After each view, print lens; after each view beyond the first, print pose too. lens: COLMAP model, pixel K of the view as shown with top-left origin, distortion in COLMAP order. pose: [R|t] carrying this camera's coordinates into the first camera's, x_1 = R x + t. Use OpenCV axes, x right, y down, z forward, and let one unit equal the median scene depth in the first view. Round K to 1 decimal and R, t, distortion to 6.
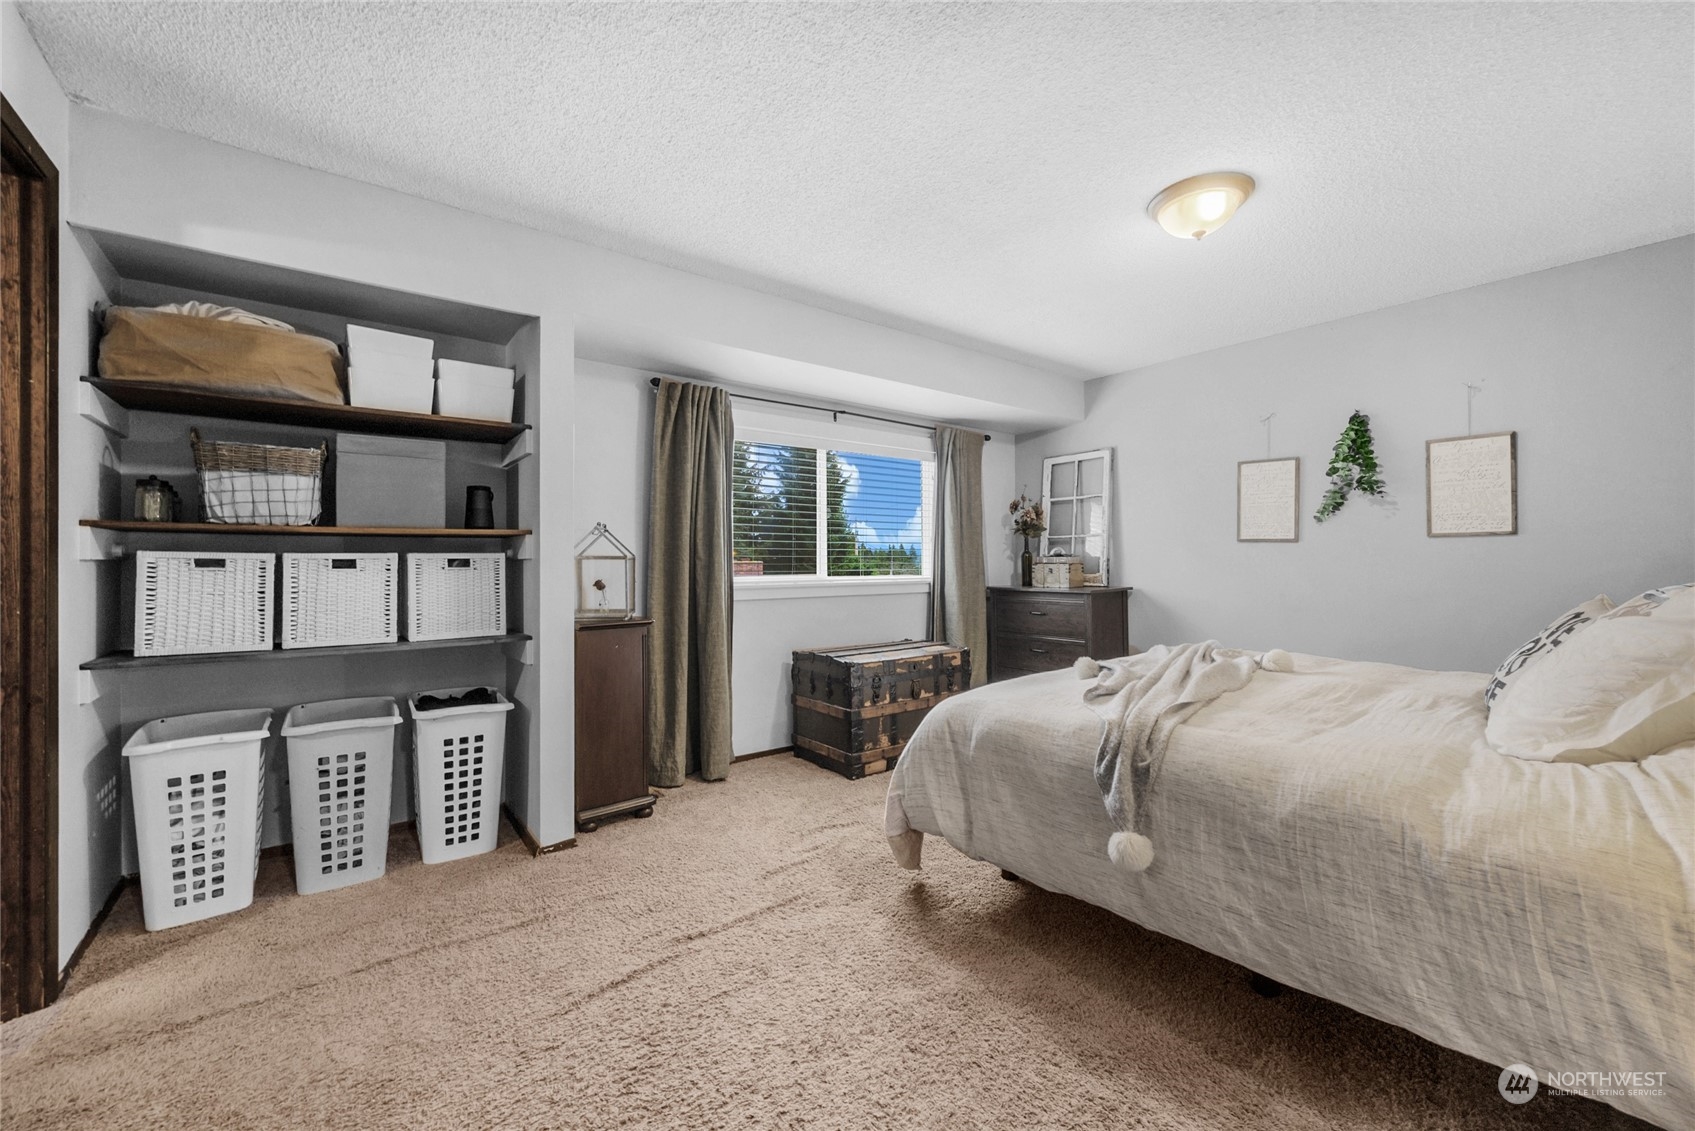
lens RADIAL K [[684.0, 0, 854.2], [0, 684.0, 558.9], [0, 0, 1]] dist [0.003350, 0.000455]
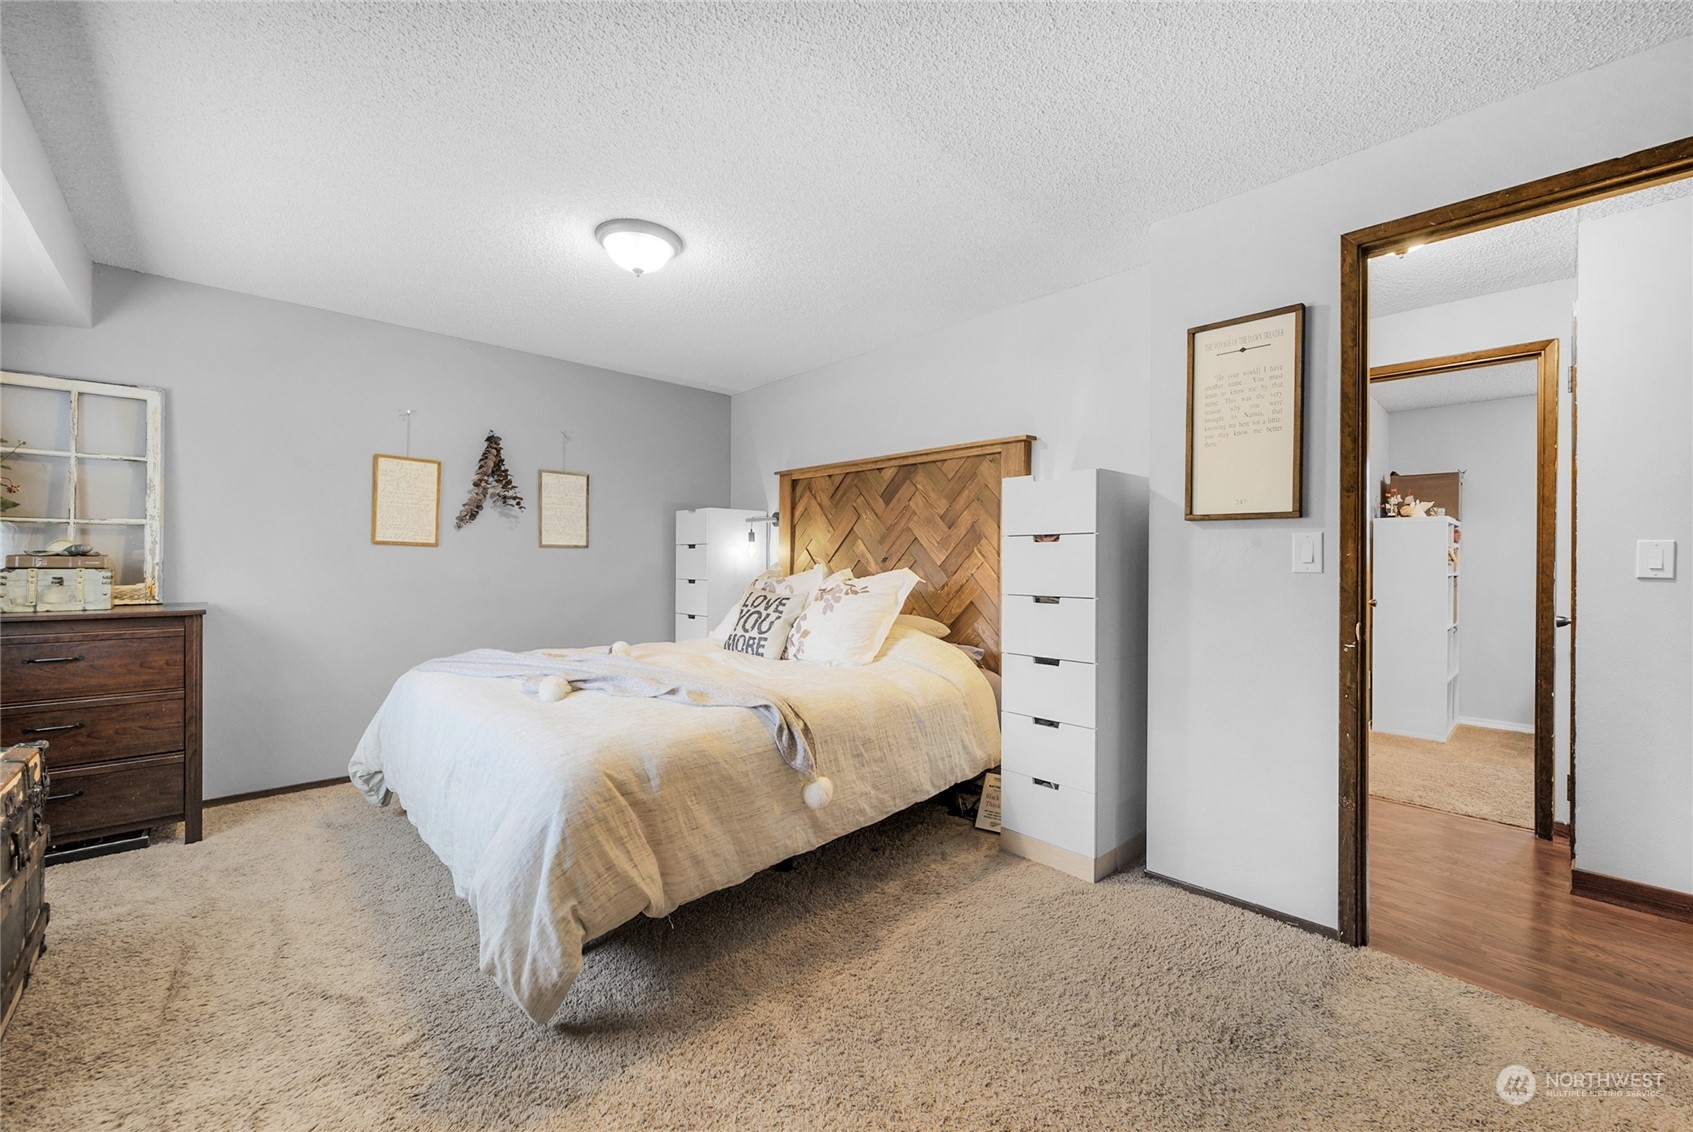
lens RADIAL K [[683.2, 0, 853.8], [0, 683.2, 569.6], [0, 0, 1]] dist [0.003350, 0.000455]
pose [[-0.120744, -0.000279, 0.992684, -0.440358], [-0.004056, 0.999992, -0.000213, 0.006279], [-0.992675, -0.004052, -0.120744, 0.553314]]
